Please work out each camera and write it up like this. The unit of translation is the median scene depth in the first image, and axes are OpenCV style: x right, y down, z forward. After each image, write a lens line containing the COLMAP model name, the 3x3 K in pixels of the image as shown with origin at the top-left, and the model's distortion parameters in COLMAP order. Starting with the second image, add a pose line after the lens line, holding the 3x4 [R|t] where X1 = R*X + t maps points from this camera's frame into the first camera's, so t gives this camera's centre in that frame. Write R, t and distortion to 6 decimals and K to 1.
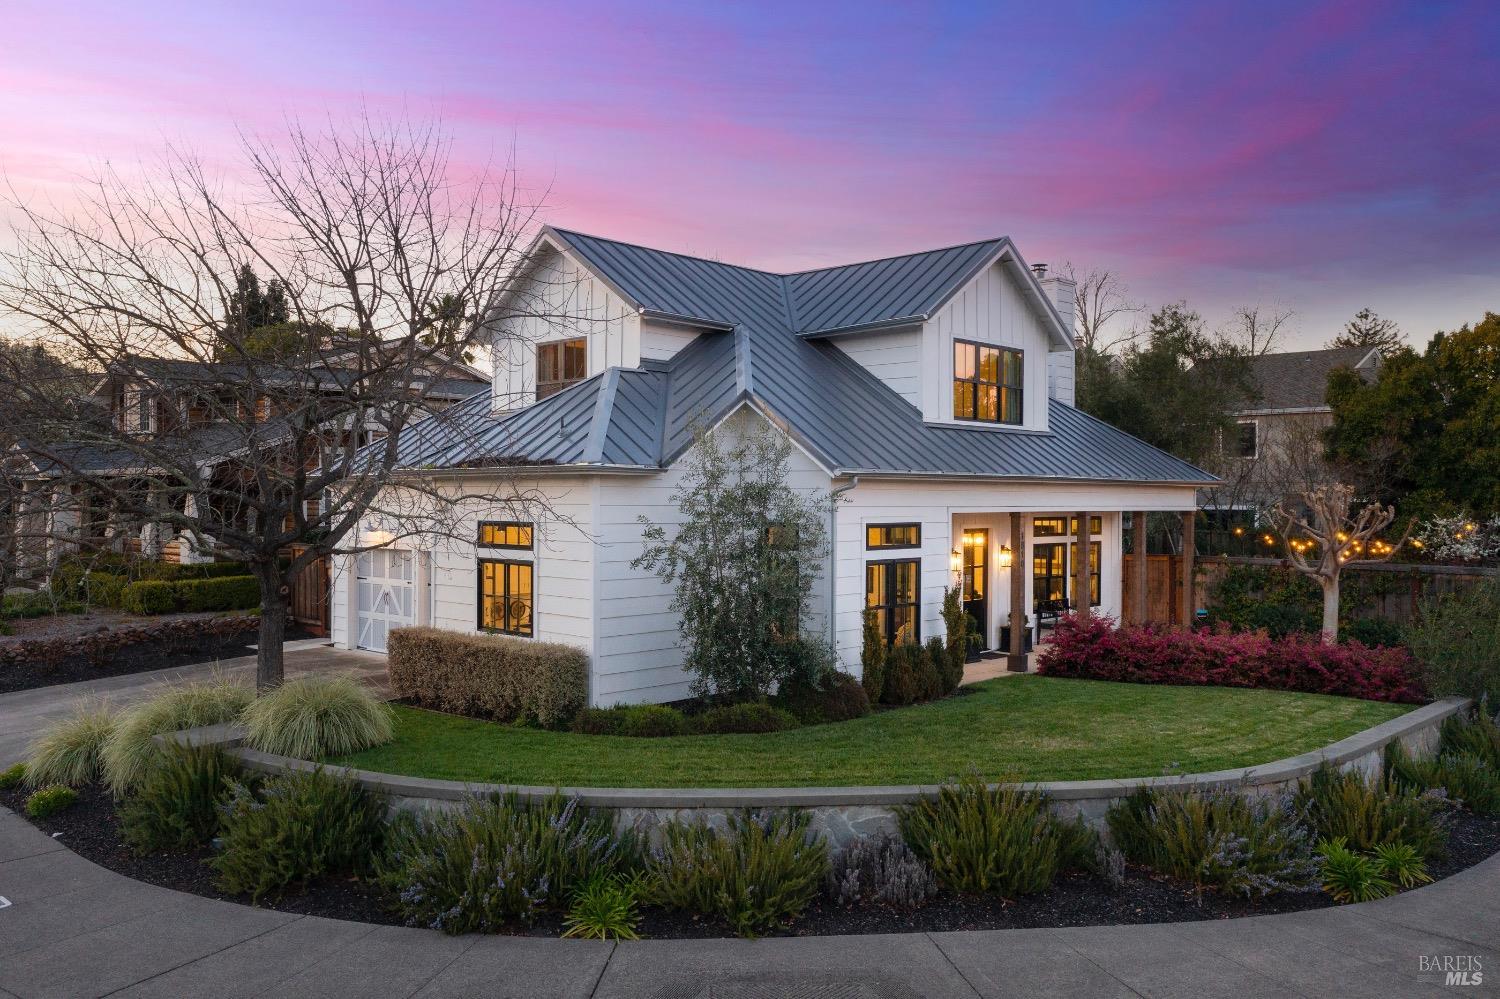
lens RADIAL K [[1198.0, 0, 750.0], [0, 1198.0, 499.5], [0, 0, 1]] dist [0.008456, 0.009170]
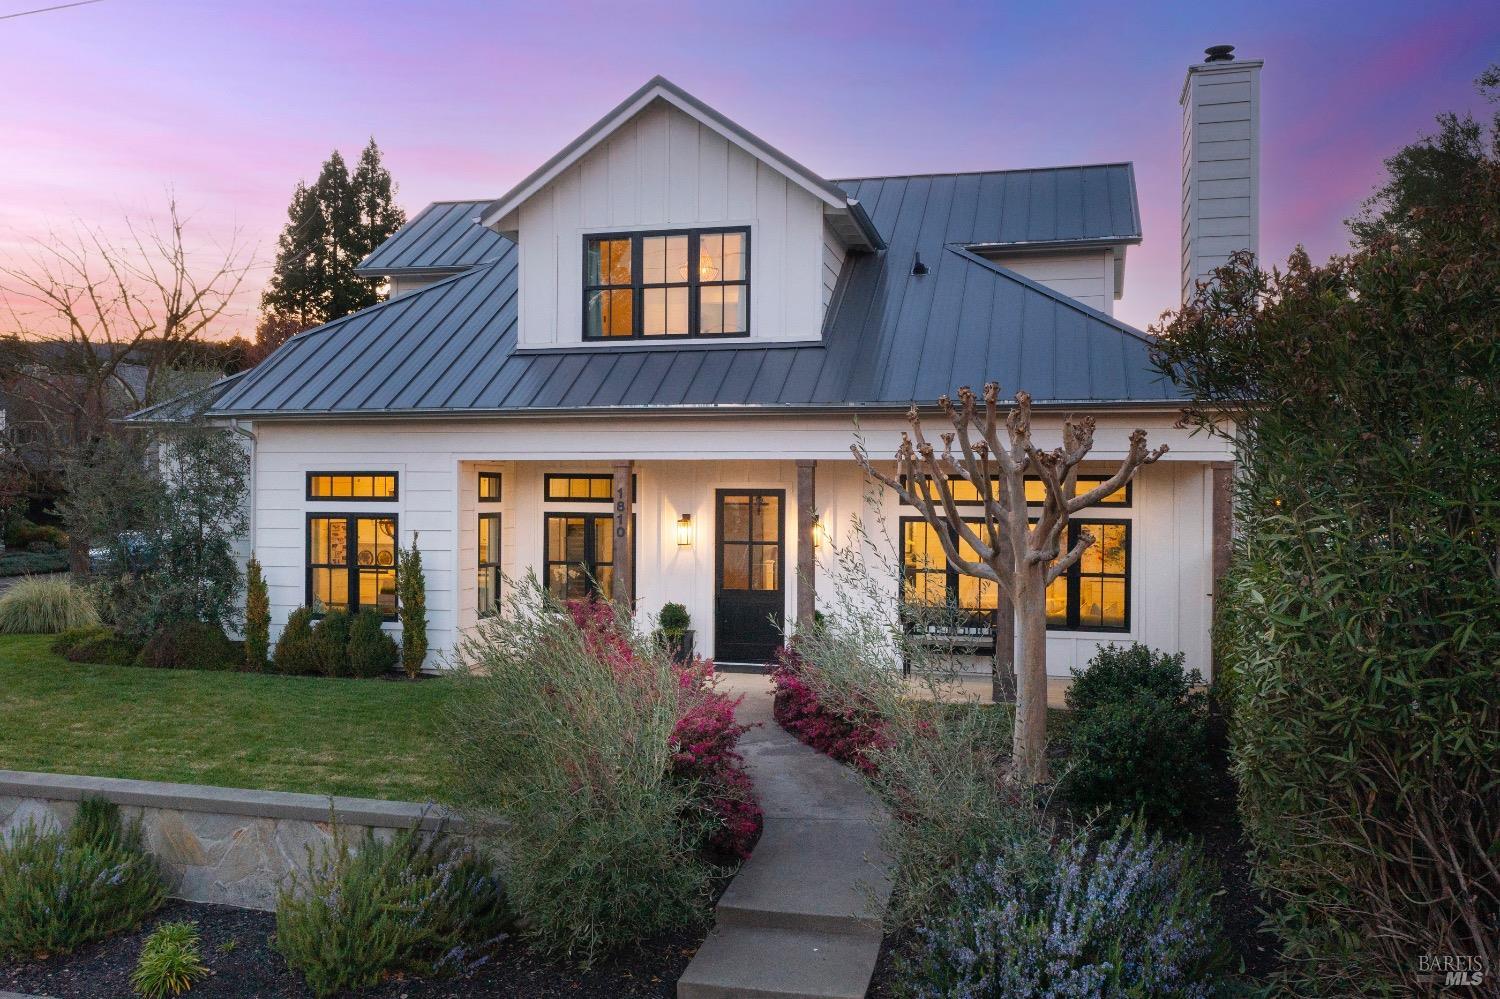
lens RADIAL K [[1198.0, 0, 750.0], [0, 1198.0, 499.5], [0, 0, 1]] dist [0.008456, 0.009170]
pose [[0.486660, 0.003963, -0.873583, 1.052780], [-0.004598, 0.999987, 0.001975, 0.038020], [0.873580, 0.003056, 0.486672, 0.849560]]
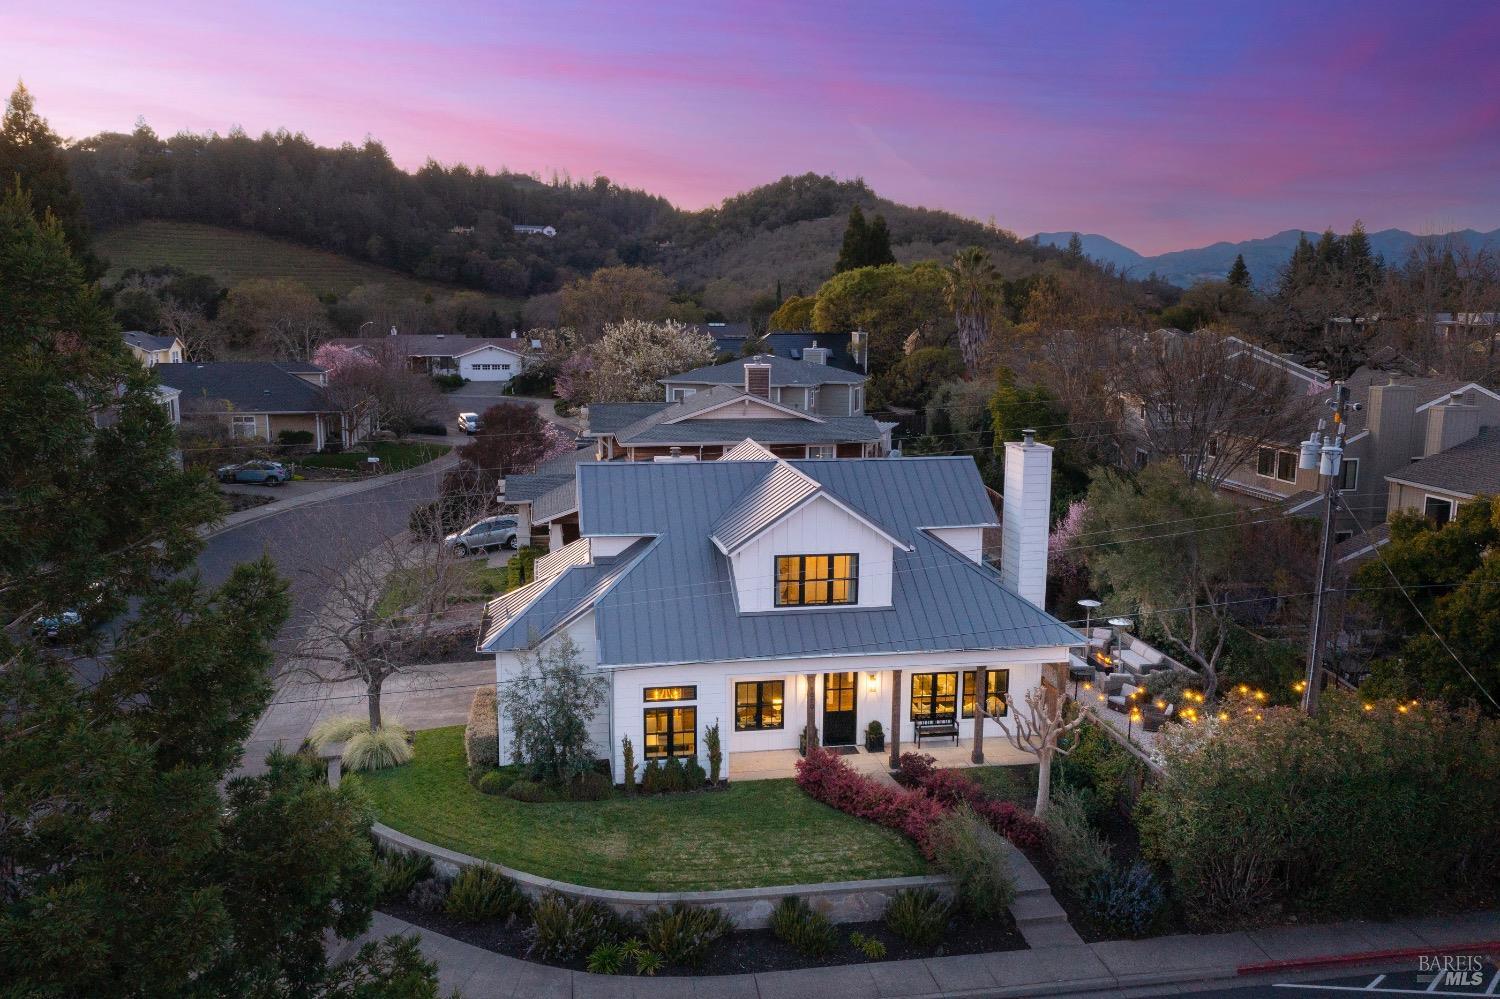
lens RADIAL K [[1198.0, 0, 750.0], [0, 1198.0, 499.5], [0, 0, 1]] dist [0.008456, 0.009170]
pose [[0.800967, 0.099679, -0.590352, 1.224059], [-0.001777, 0.986435, 0.164145, -0.537565], [0.598706, -0.130426, 0.790279, -0.252768]]
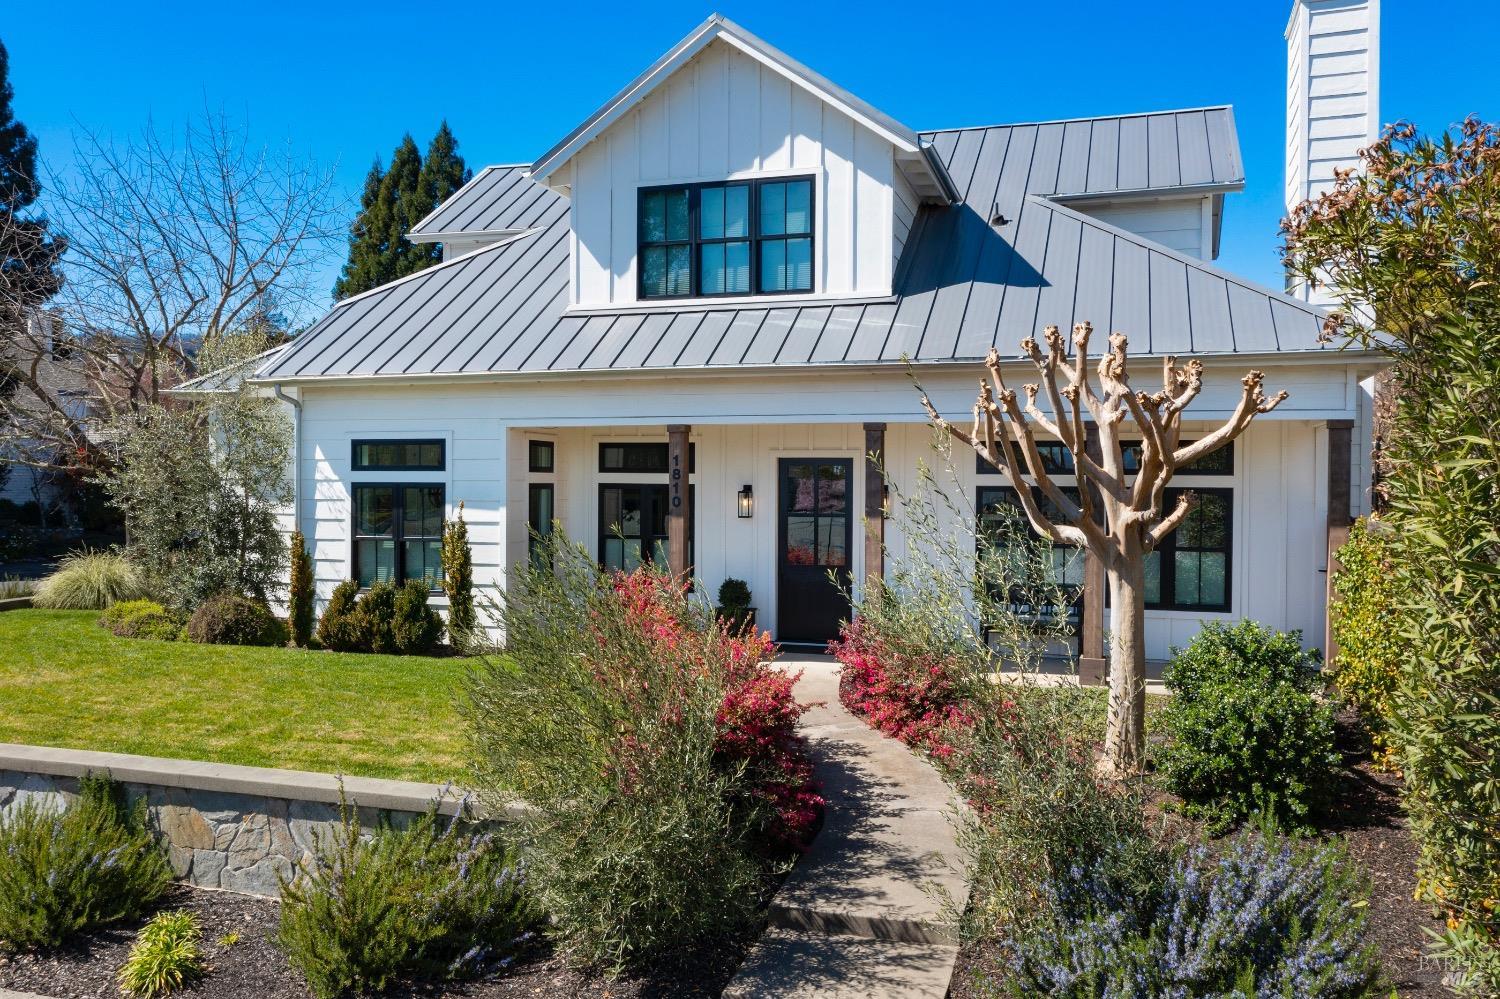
lens RADIAL K [[1198.0, 0, 750.0], [0, 1198.0, 499.5], [0, 0, 1]] dist [0.008456, 0.009170]
pose [[0.432820, 0.010881, -0.901415, 1.006543], [-0.004040, 0.999941, 0.010130, 0.053339], [0.901471, -0.000743, 0.432839, 0.881696]]
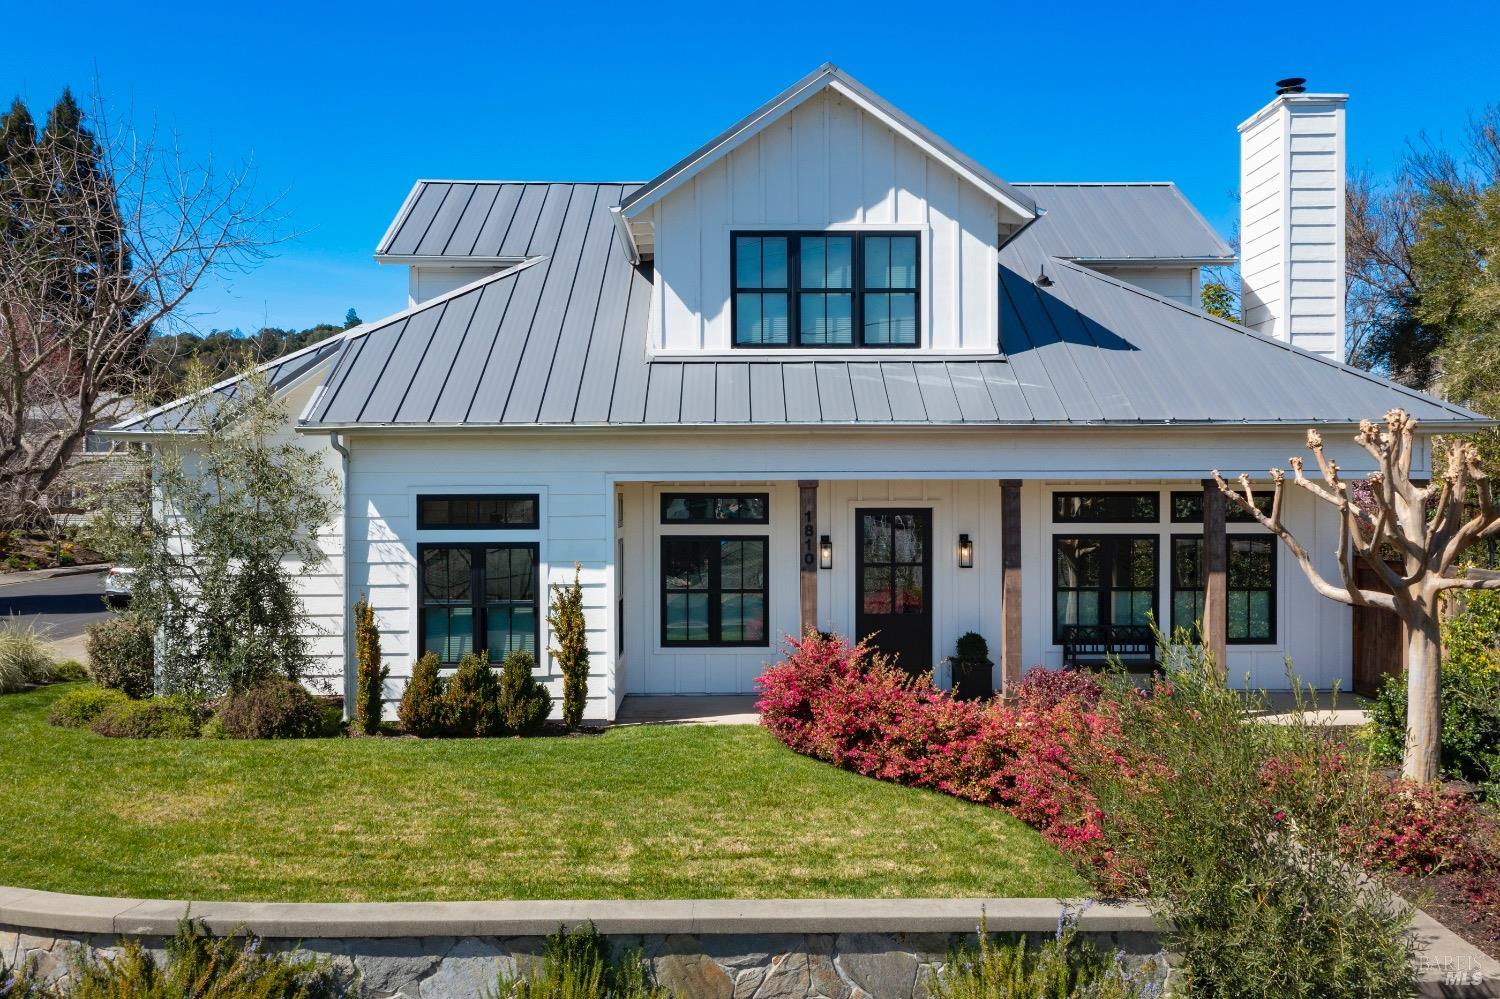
lens RADIAL K [[1198.0, 0, 750.0], [0, 1198.0, 499.5], [0, 0, 1]] dist [0.008456, 0.009170]
pose [[0.702167, -0.001082, -0.712012, 0.794466], [0.006607, 0.999966, 0.004997, 0.020628], [0.711982, -0.008213, 0.702150, 0.609971]]
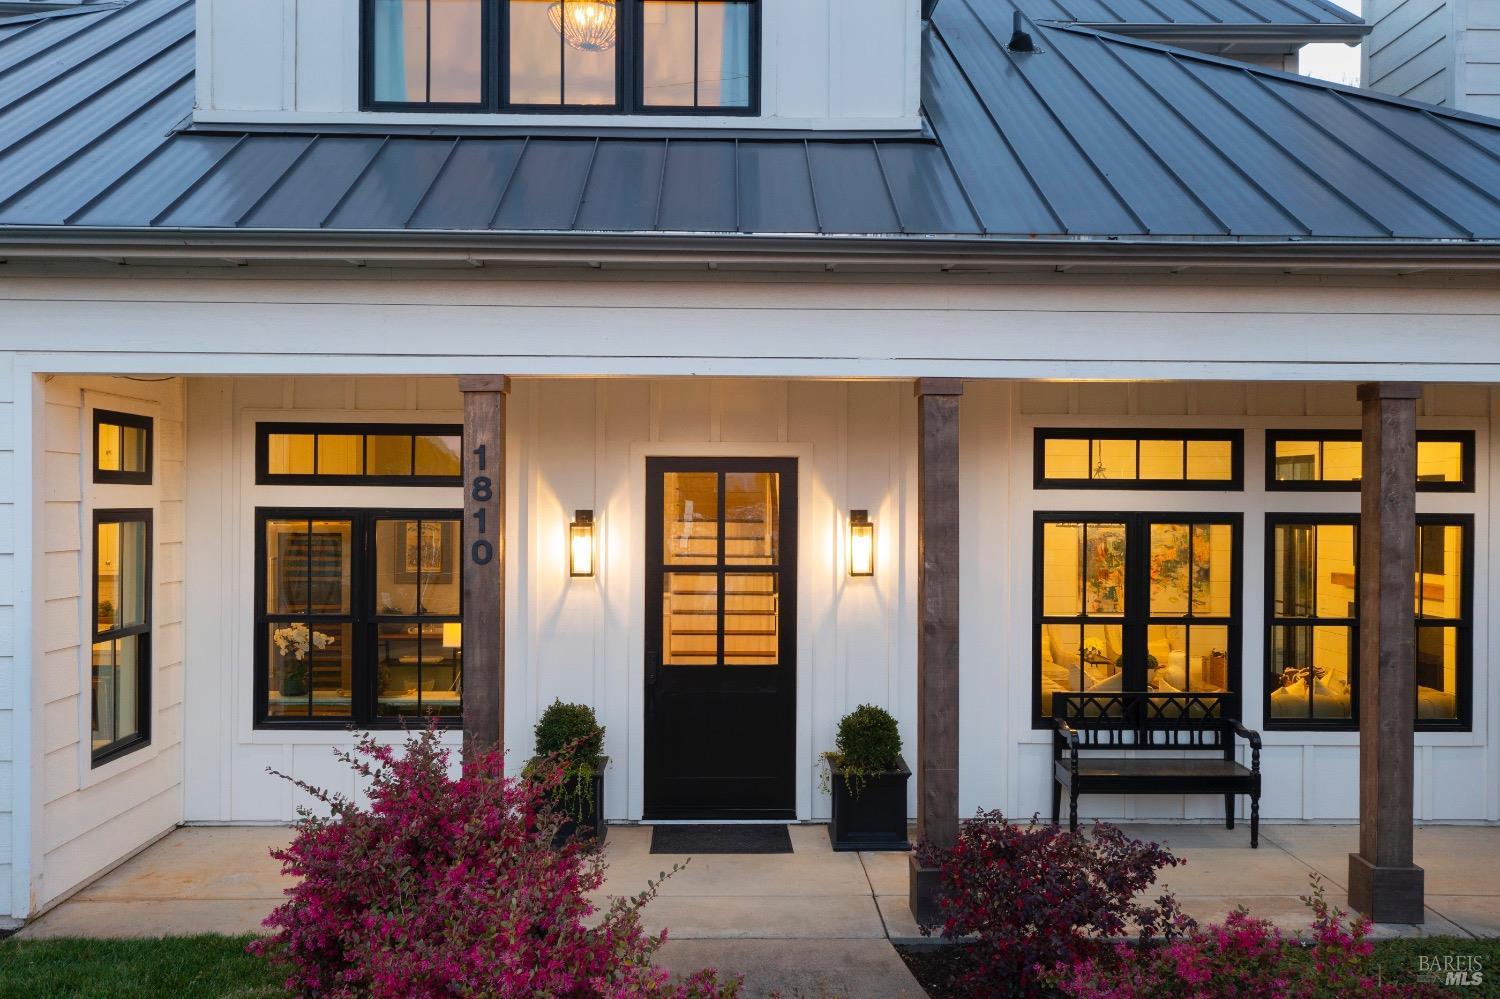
lens RADIAL K [[1198.0, 0, 750.0], [0, 1198.0, 499.5], [0, 0, 1]] dist [0.008456, 0.009170]
pose [[0.704309, -0.000305, -0.709893, 0.568038], [-0.001913, 0.999995, -0.002328, 0.048563], [0.709891, 0.002998, 0.704305, 0.993707]]
